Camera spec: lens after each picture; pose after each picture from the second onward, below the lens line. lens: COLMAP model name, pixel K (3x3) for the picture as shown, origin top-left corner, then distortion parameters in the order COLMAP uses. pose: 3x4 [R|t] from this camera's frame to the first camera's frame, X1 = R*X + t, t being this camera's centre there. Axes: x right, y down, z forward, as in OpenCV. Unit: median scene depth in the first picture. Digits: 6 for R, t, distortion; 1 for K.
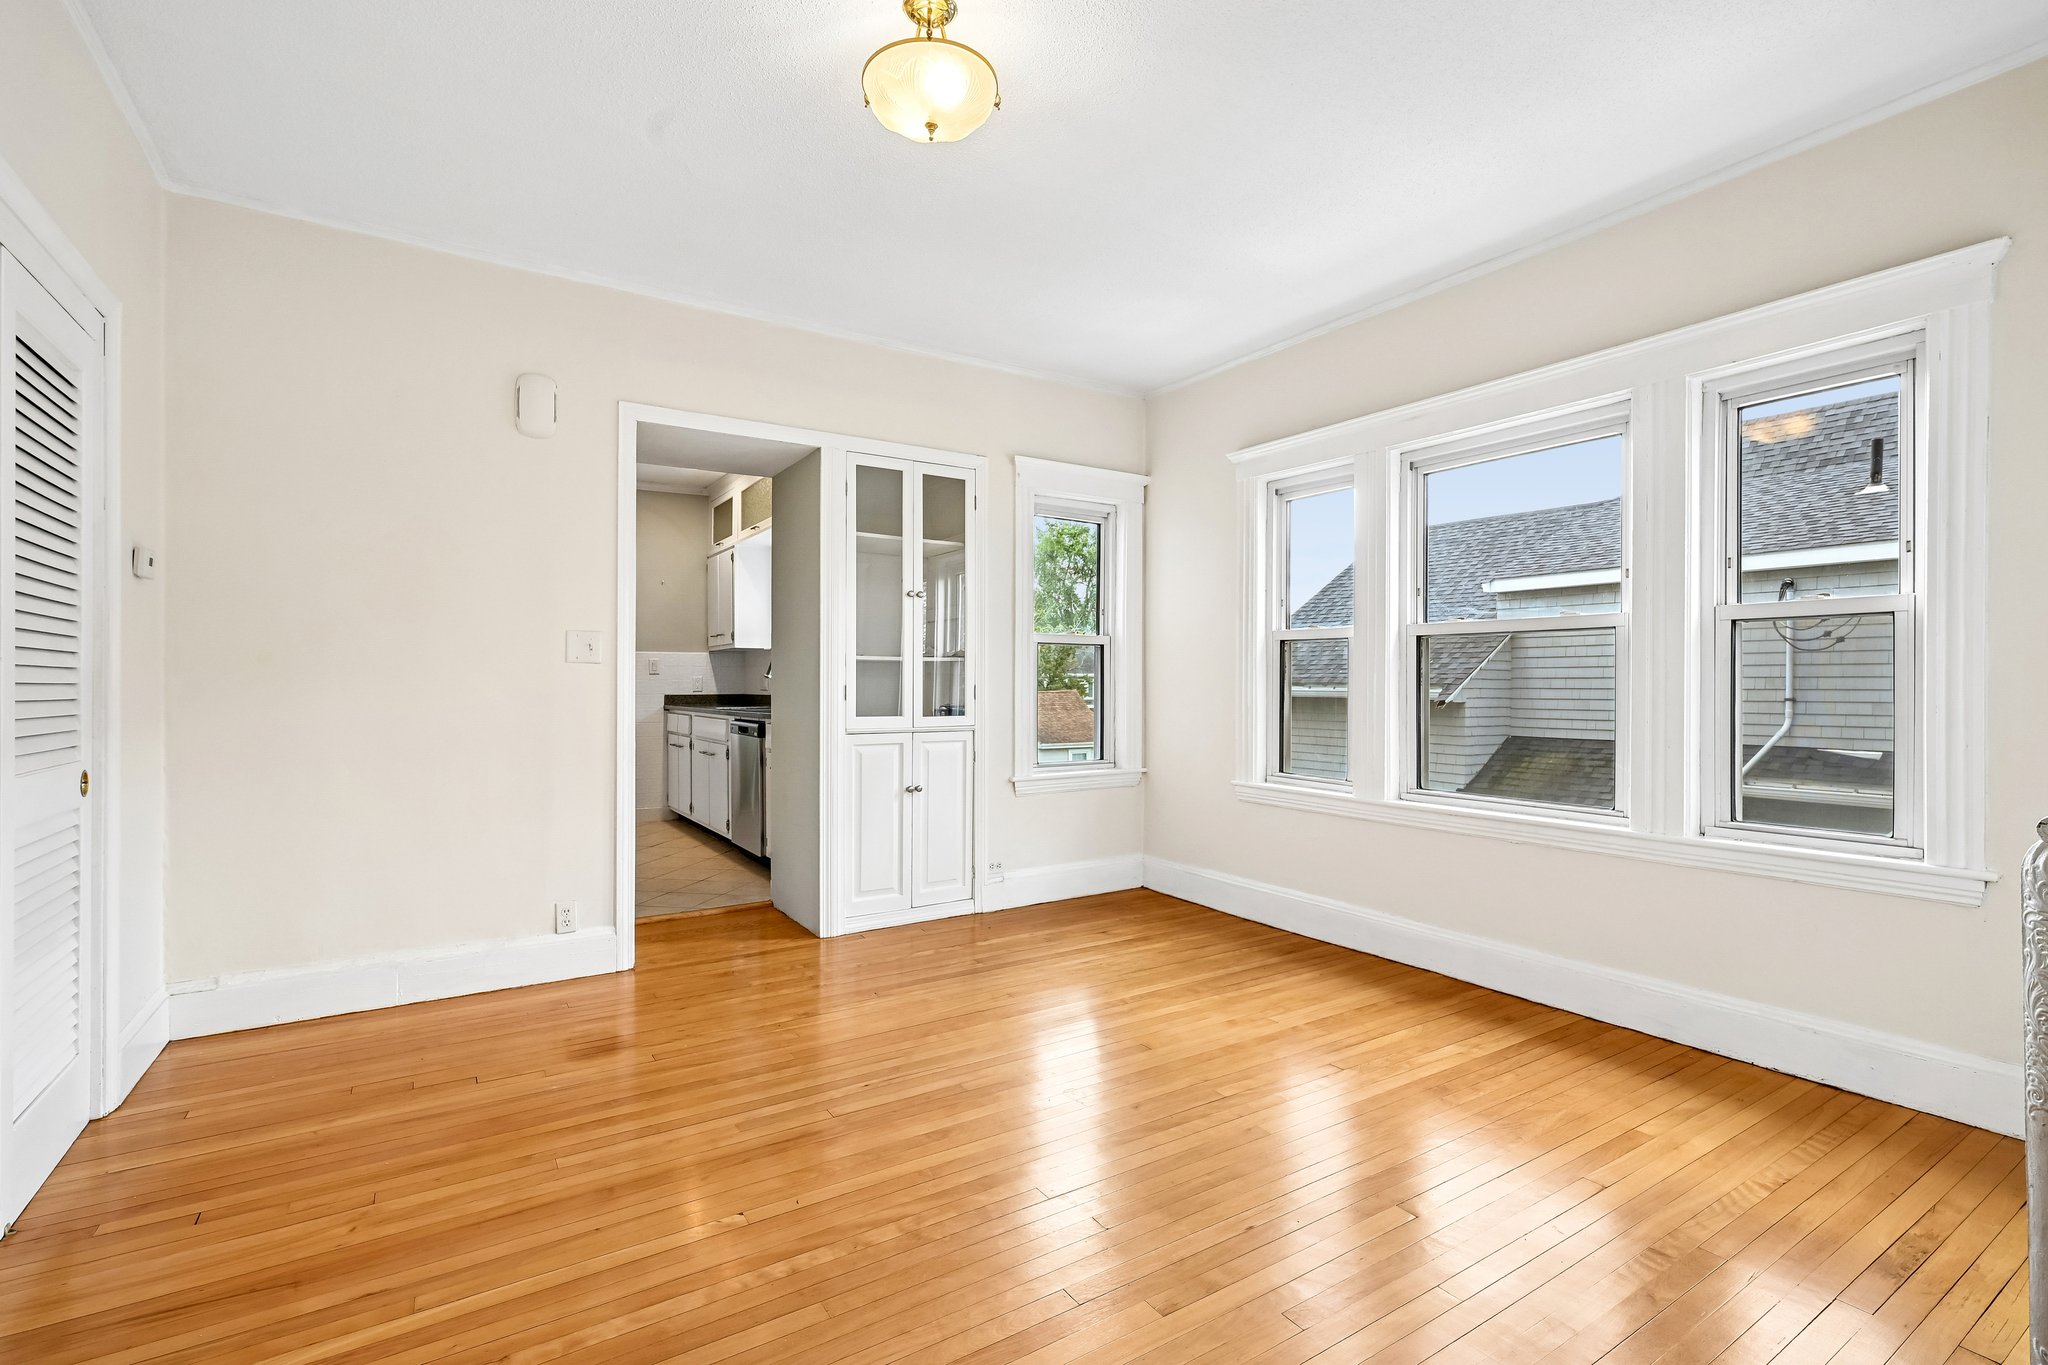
lens RADIAL K [[939.0, 0, 1026.0], [0, 939.0, 681.1], [0, 0, 1]] dist [-0.001449, 0.000224]
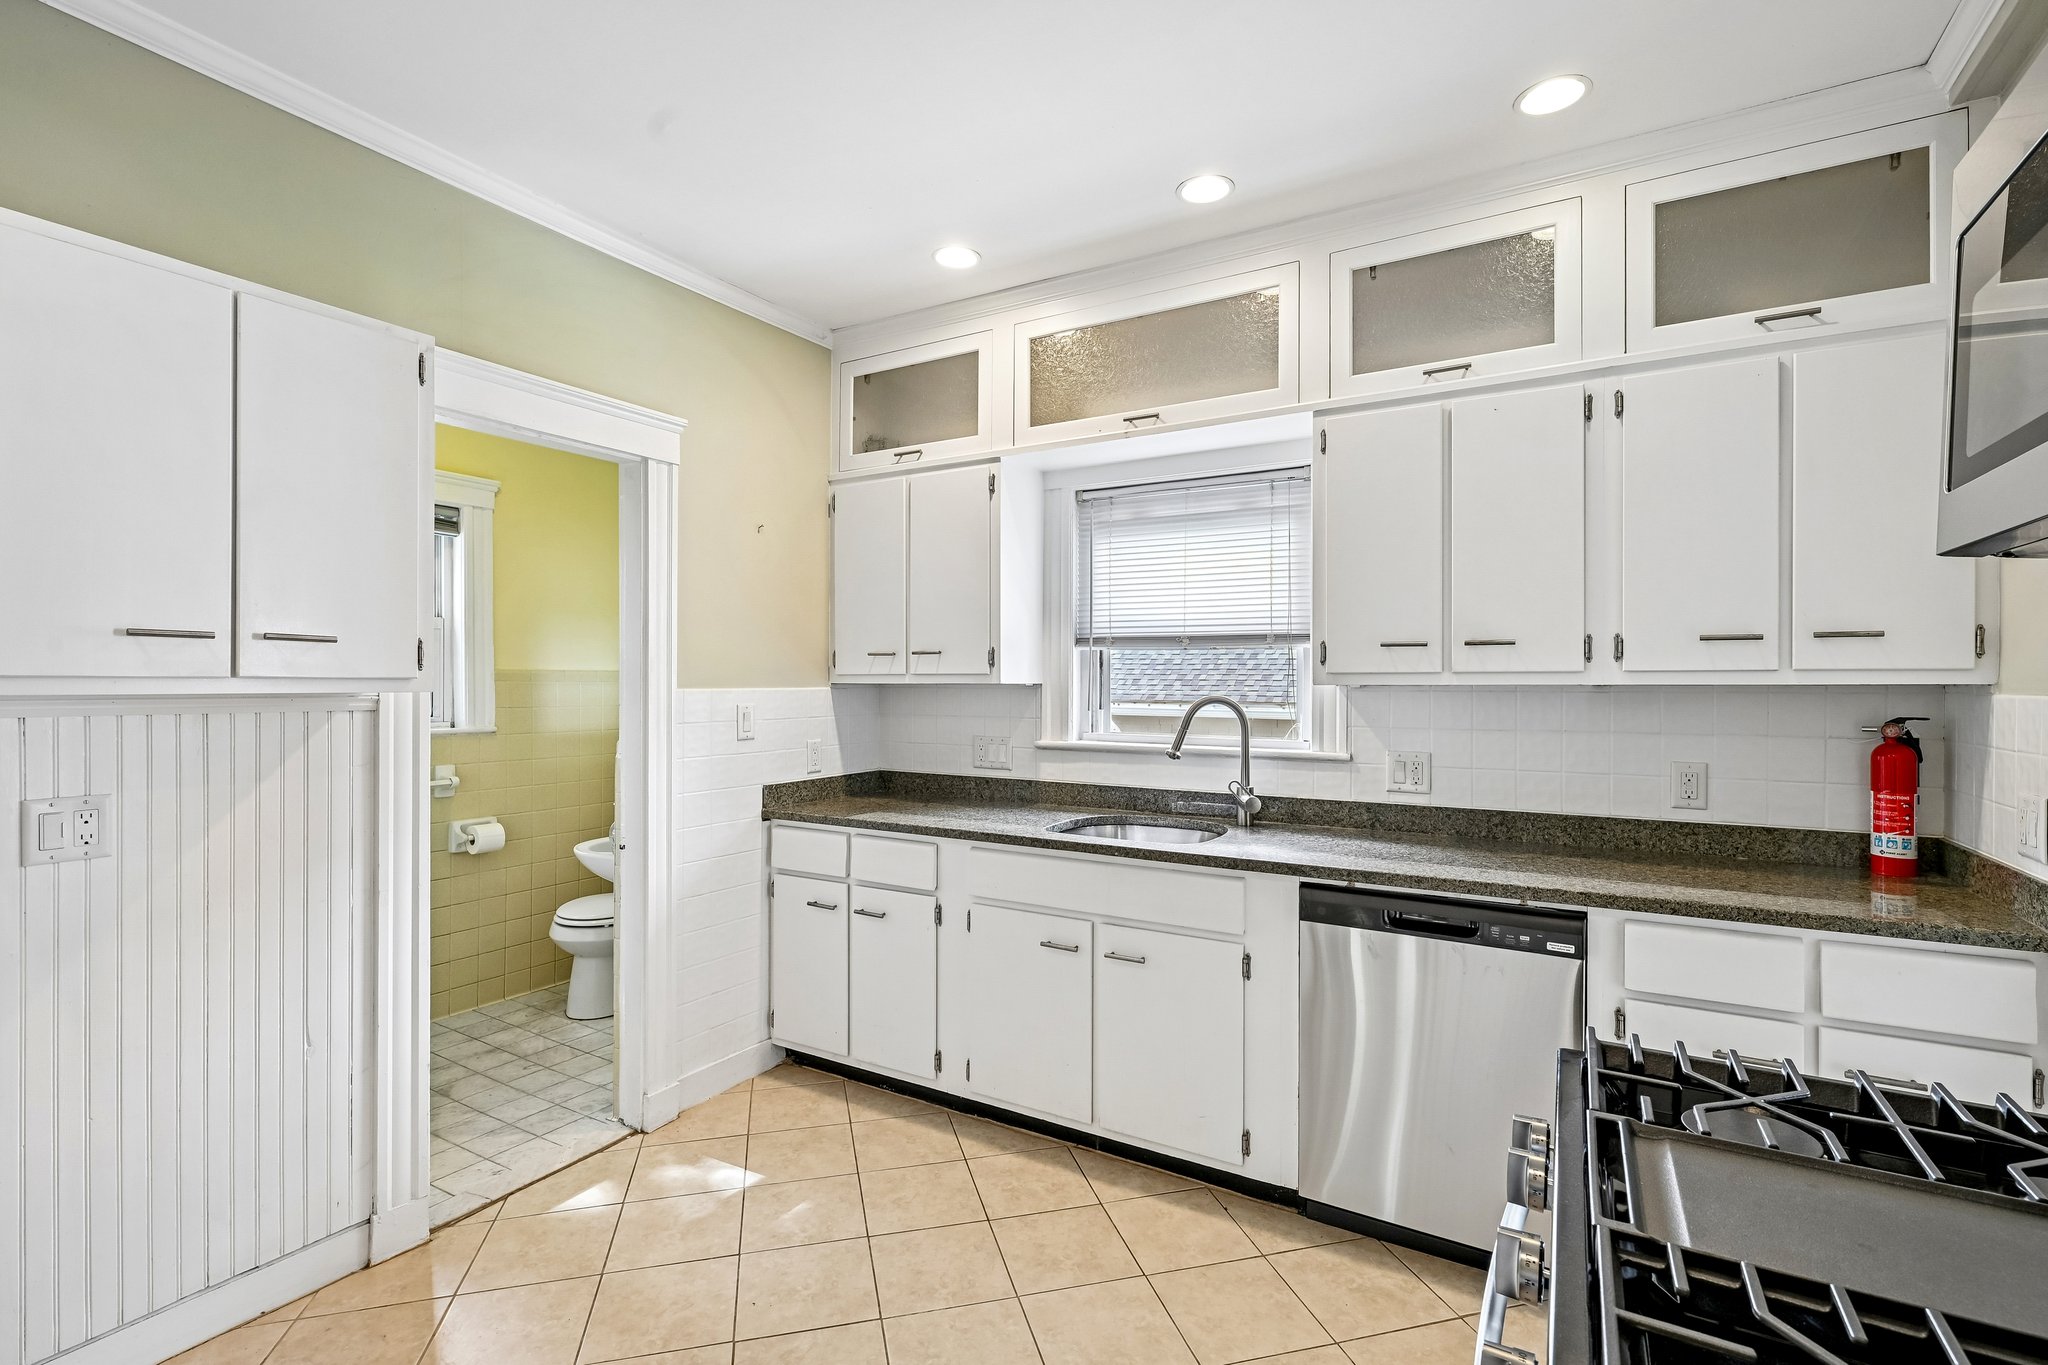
lens RADIAL K [[939.0, 0, 1016.4], [0, 939.0, 684.0], [0, 0, 1]] dist [-0.001449, 0.000224]
pose [[0.899920, -0.000127, 0.436056, -0.880050], [0.000040, 1.000000, 0.000208, -0.062634], [-0.436056, -0.000170, 0.899920, 1.035618]]
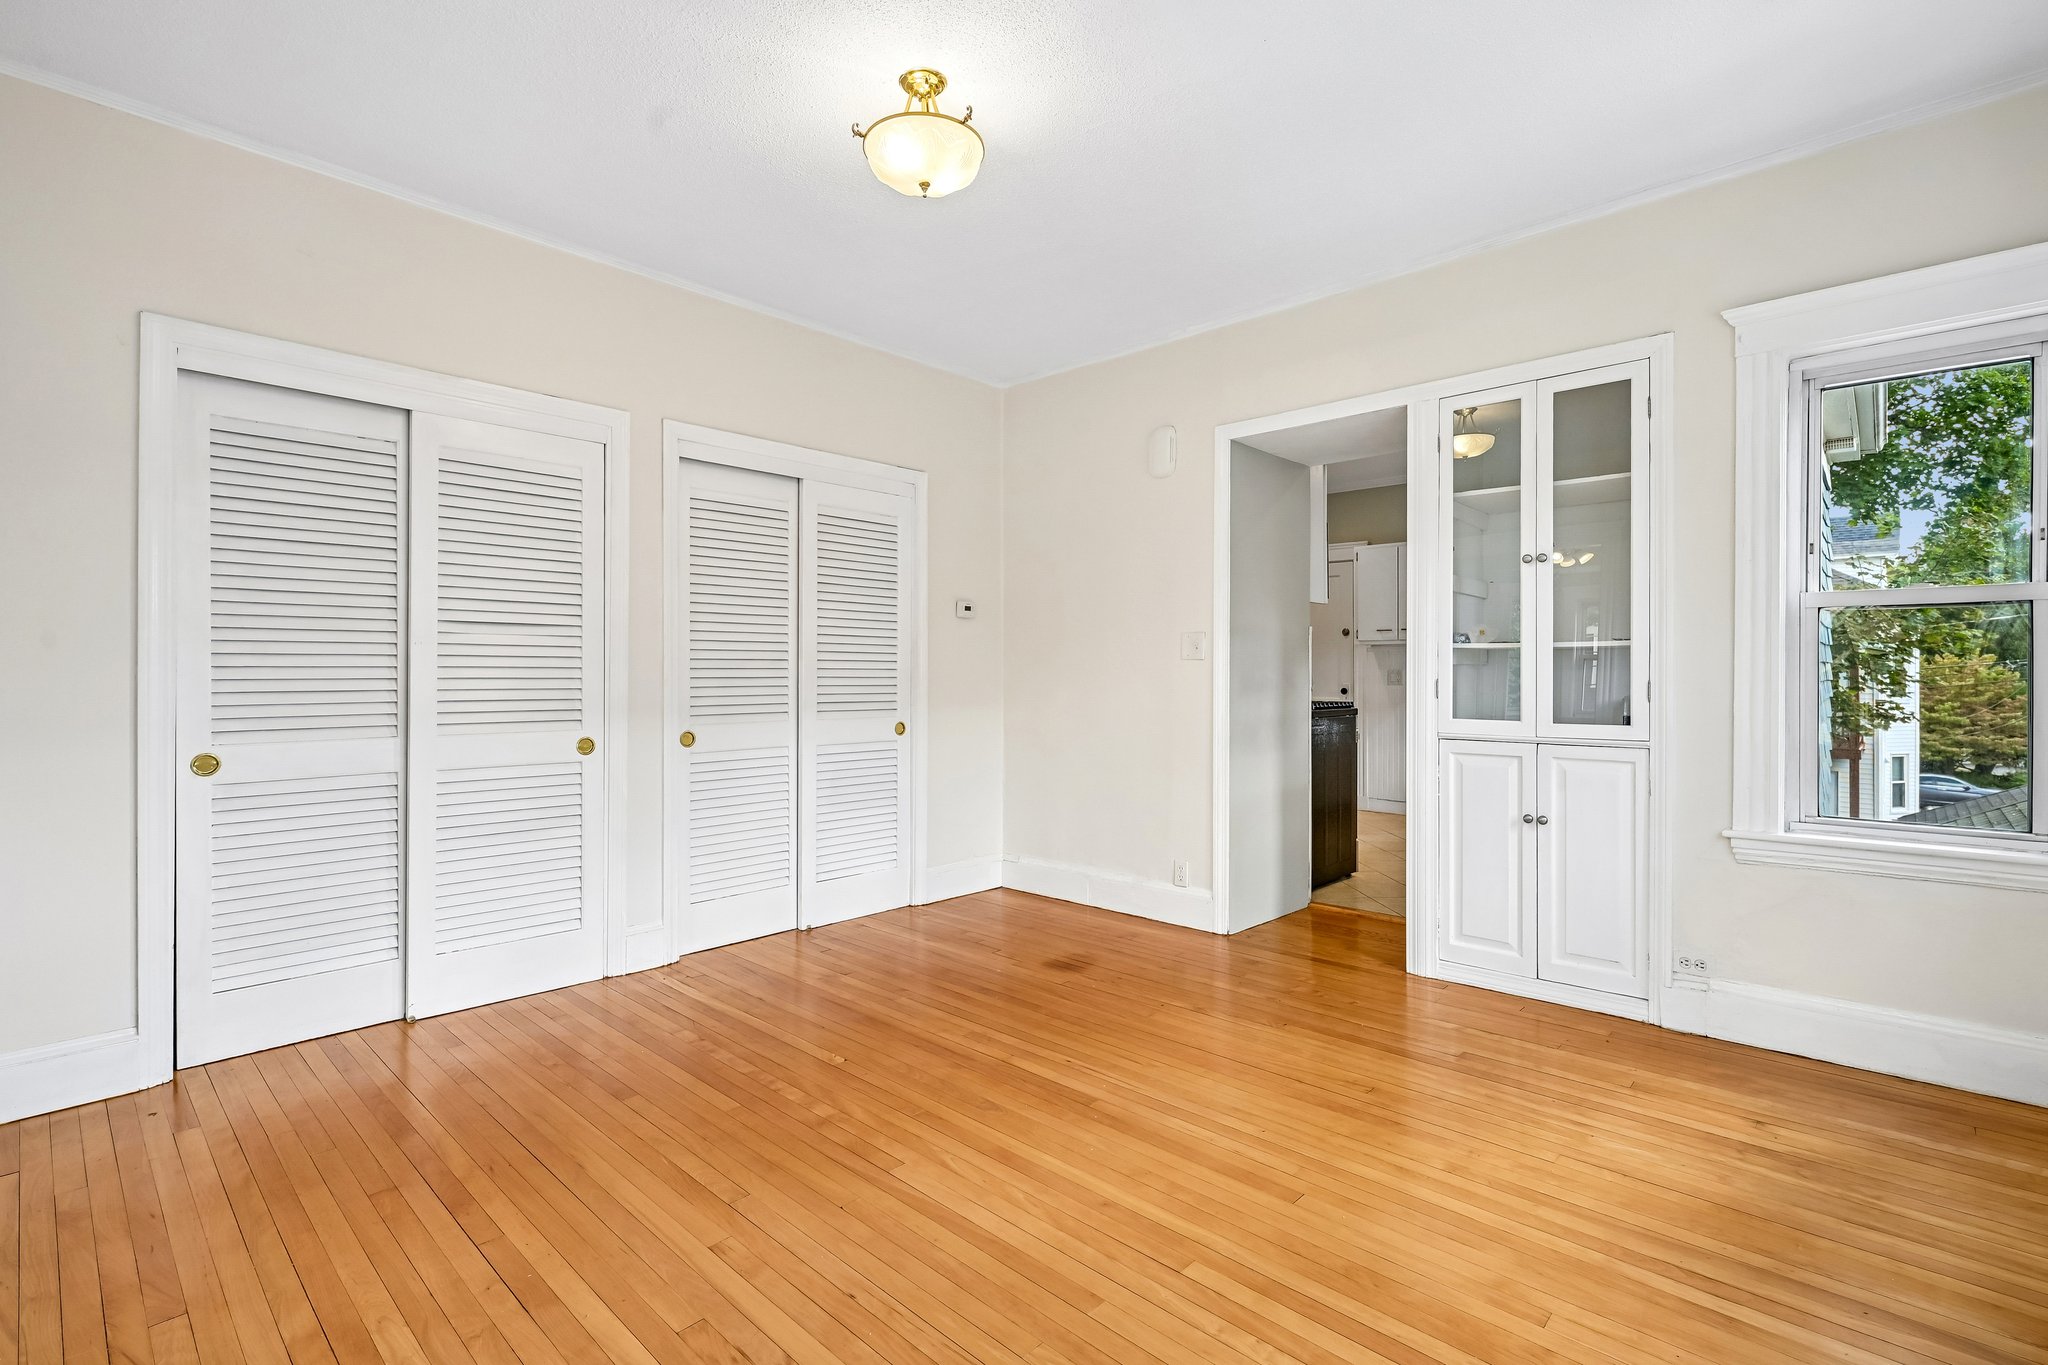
lens RADIAL K [[939.0, 0, 1016.2], [0, 939.0, 668.4], [0, 0, 1]] dist [-0.001449, 0.000224]
pose [[0.231945, -0.007301, -0.972702, 0.505088], [0.001596, 0.999973, -0.007125, -0.000166], [0.972728, 0.000101, 0.231950, 0.420980]]
